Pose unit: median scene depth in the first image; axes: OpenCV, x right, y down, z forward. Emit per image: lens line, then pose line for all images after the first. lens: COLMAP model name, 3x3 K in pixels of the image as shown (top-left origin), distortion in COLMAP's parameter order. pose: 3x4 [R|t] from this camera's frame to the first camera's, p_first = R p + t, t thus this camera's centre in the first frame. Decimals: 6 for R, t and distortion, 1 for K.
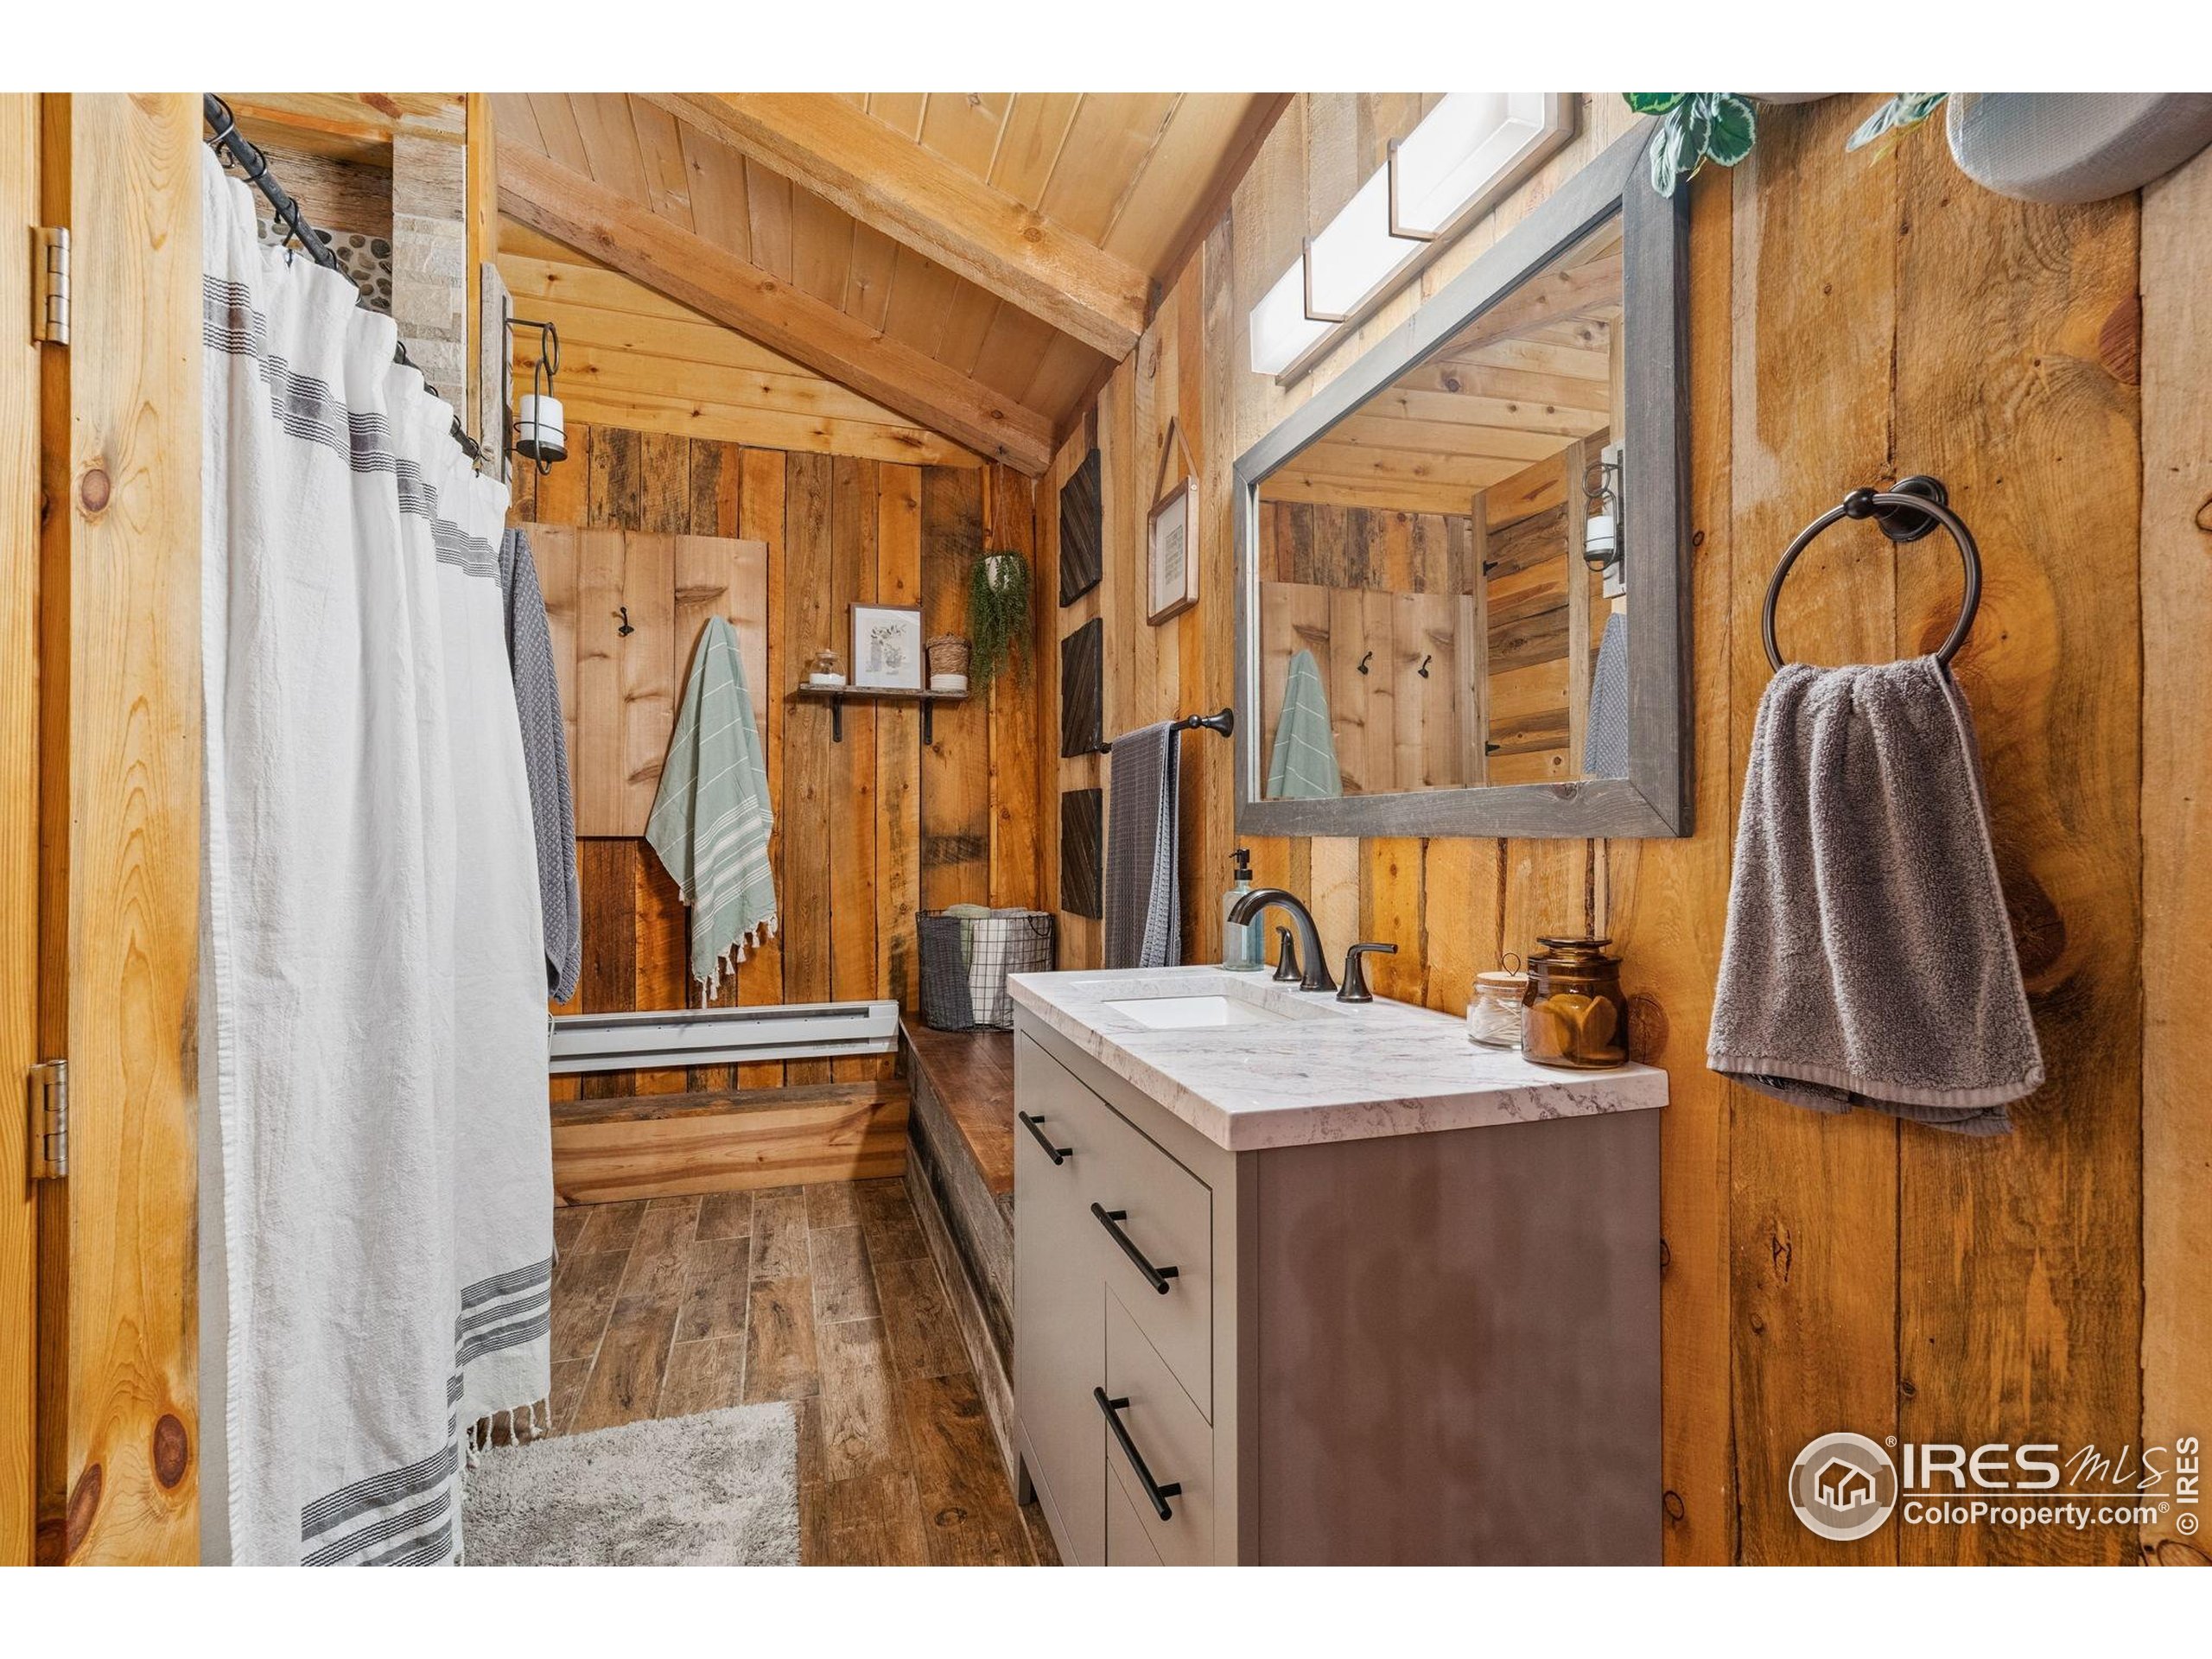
lens RADIAL K [[1007.3, 0, 1123.0], [0, 1007.3, 833.3], [0, 0, 1]] dist [-0.008910, 0.001037]
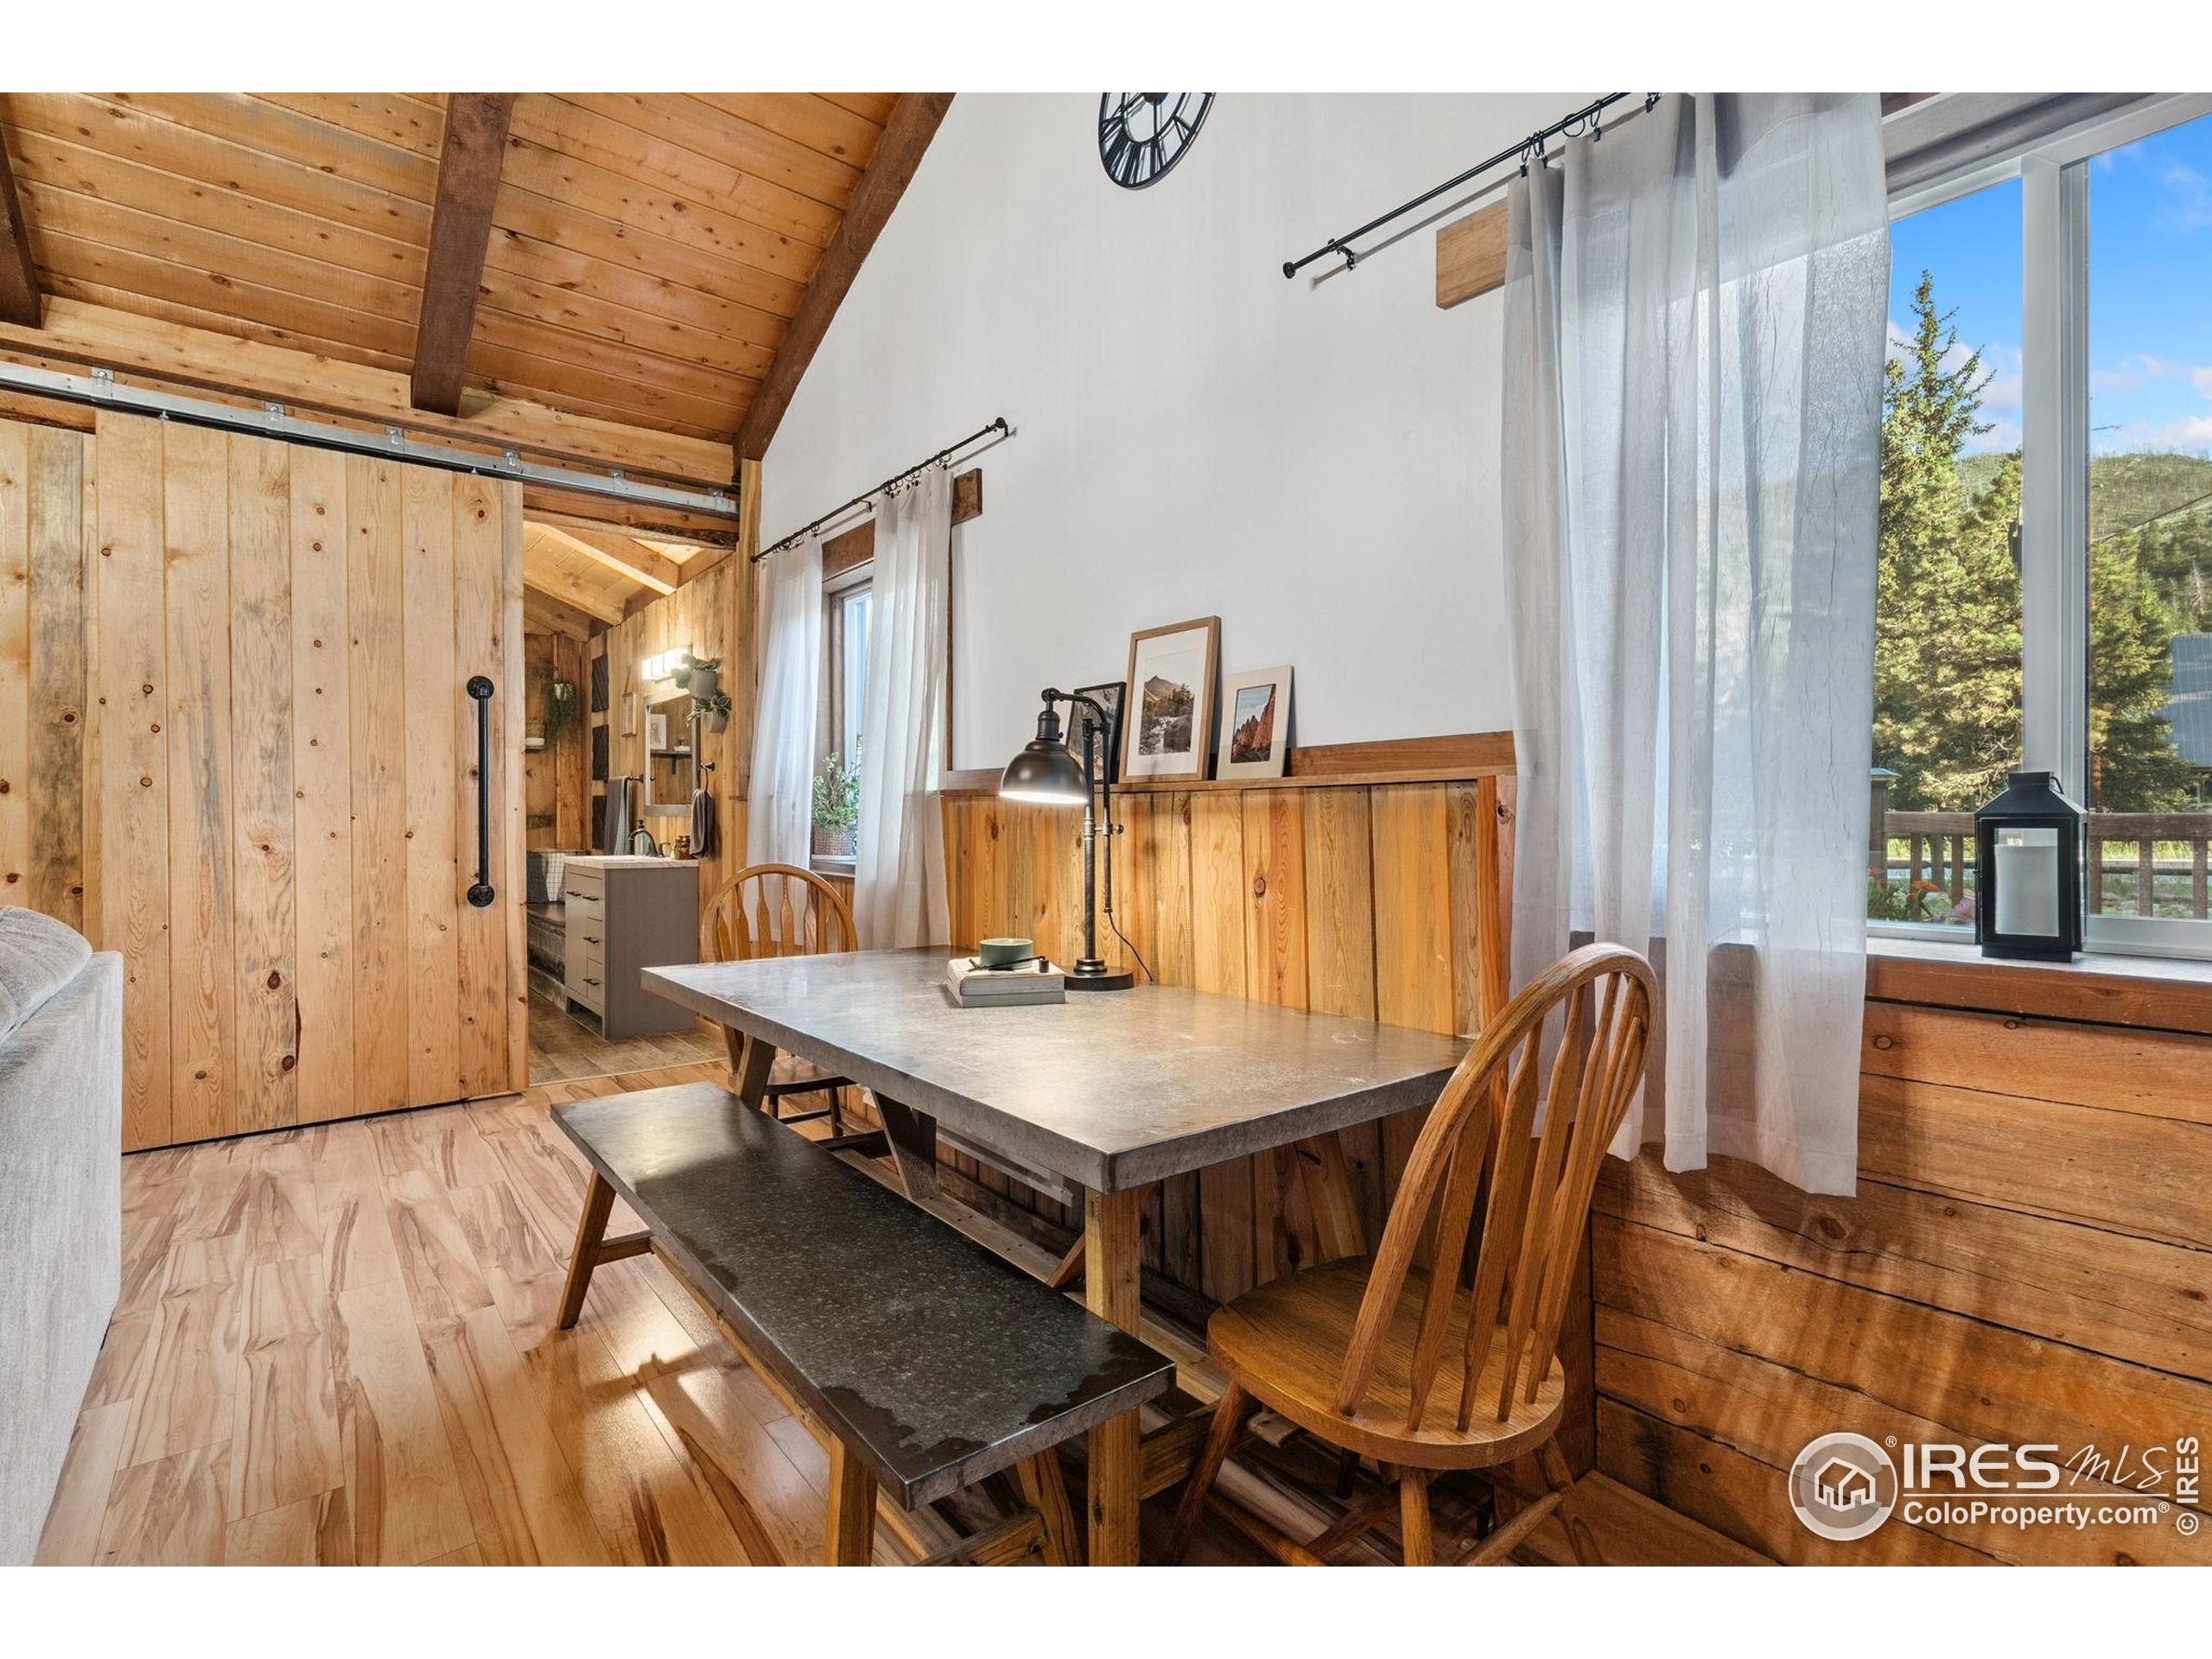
lens RADIAL K [[1019.3, 0, 1106.0], [0, 1019.3, 829.5], [0, 0, 1]] dist [-0.010602, -0.000546]
pose [[0.933620, 0.002522, 0.358256, 0.185596], [-0.005373, 0.999961, 0.006963, 0.012533], [-0.358224, -0.008426, 0.933597, -1.442388]]
